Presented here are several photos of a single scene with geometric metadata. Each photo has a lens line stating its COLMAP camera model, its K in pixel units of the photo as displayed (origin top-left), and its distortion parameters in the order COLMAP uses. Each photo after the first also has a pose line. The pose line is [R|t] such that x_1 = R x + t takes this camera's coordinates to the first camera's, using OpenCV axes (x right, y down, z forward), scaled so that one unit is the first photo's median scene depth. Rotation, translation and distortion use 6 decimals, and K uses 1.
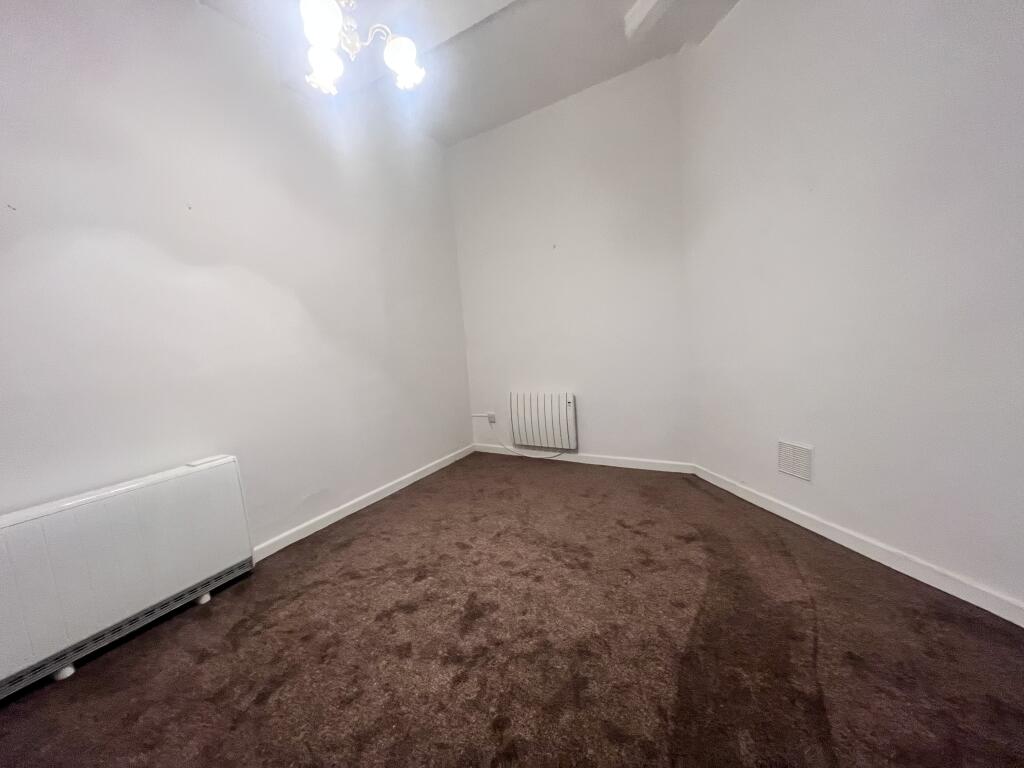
lens RADIAL K [[411.0, 0, 511.4], [0, 411.0, 381.3], [0, 0, 1]] dist [-0.005077, 0.000014]
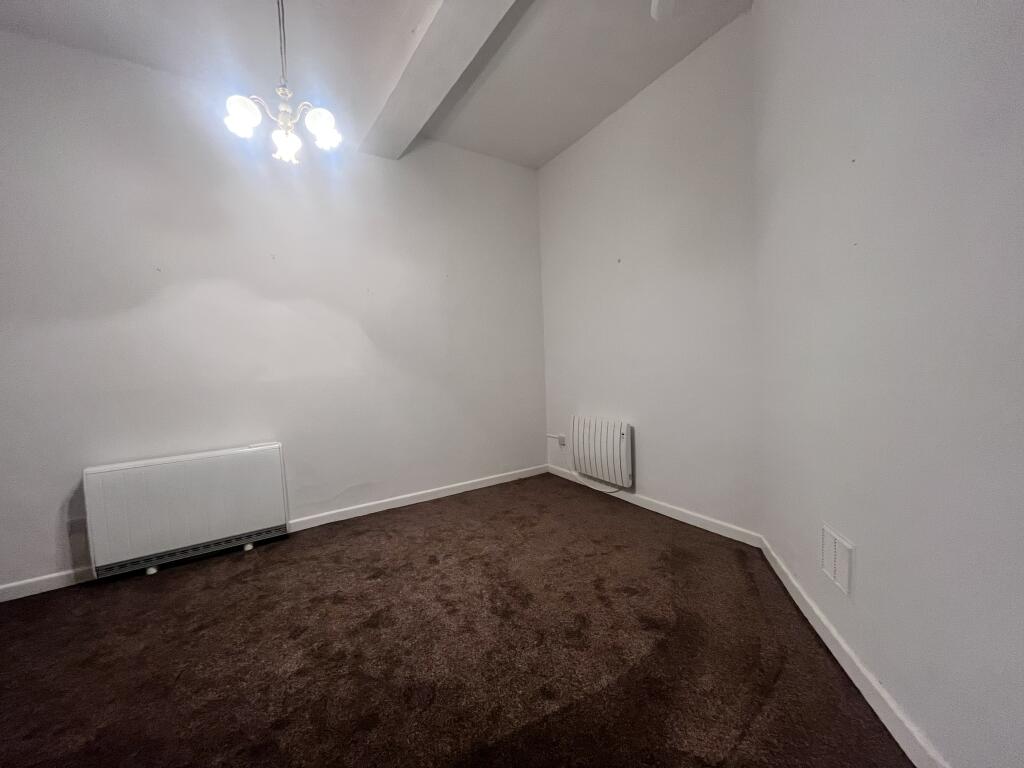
lens RADIAL K [[411.0, 0, 510.4], [0, 411.0, 380.8], [0, 0, 1]] dist [-0.005077, 0.000014]
pose [[0.886727, 0.061309, -0.458211, 0.524103], [-0.076863, 0.996923, -0.015355, -0.049902], [0.455860, 0.048835, 0.888711, 0.154534]]
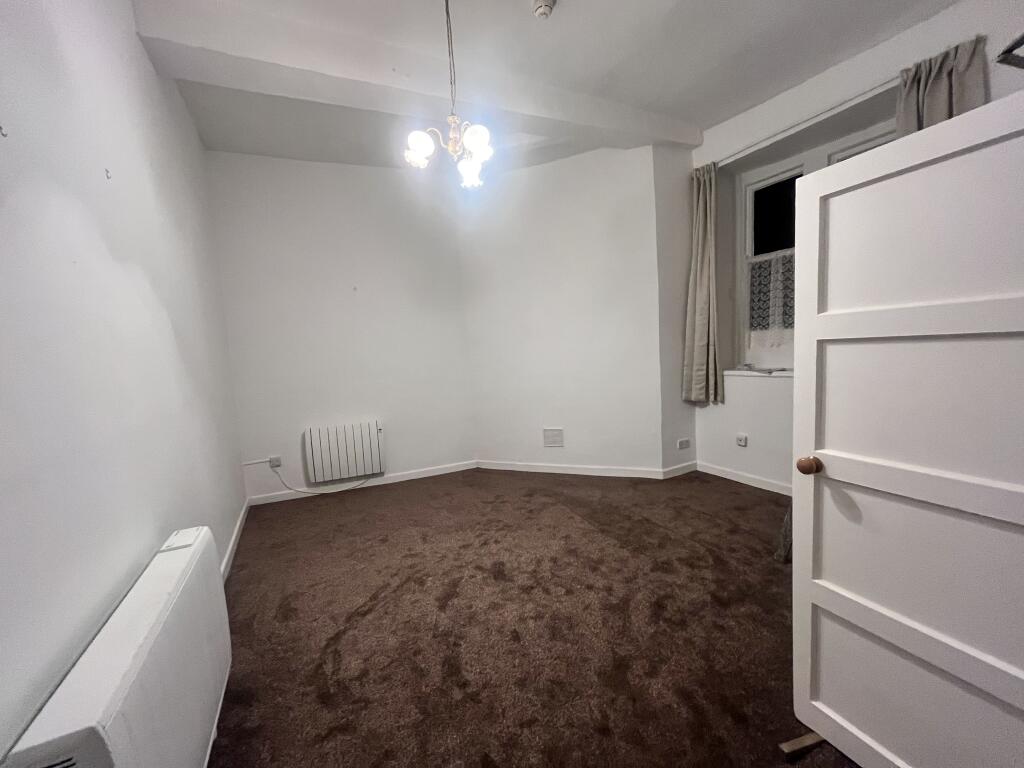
lens RADIAL K [[411.0, 0, 511.2], [0, 411.0, 381.2], [0, 0, 1]] dist [-0.005077, 0.000014]
pose [[0.575858, -0.021203, 0.817275, -0.900893], [0.097948, 0.994253, -0.043221, 0.007949], [-0.811661, 0.104940, 0.574625, 0.100461]]
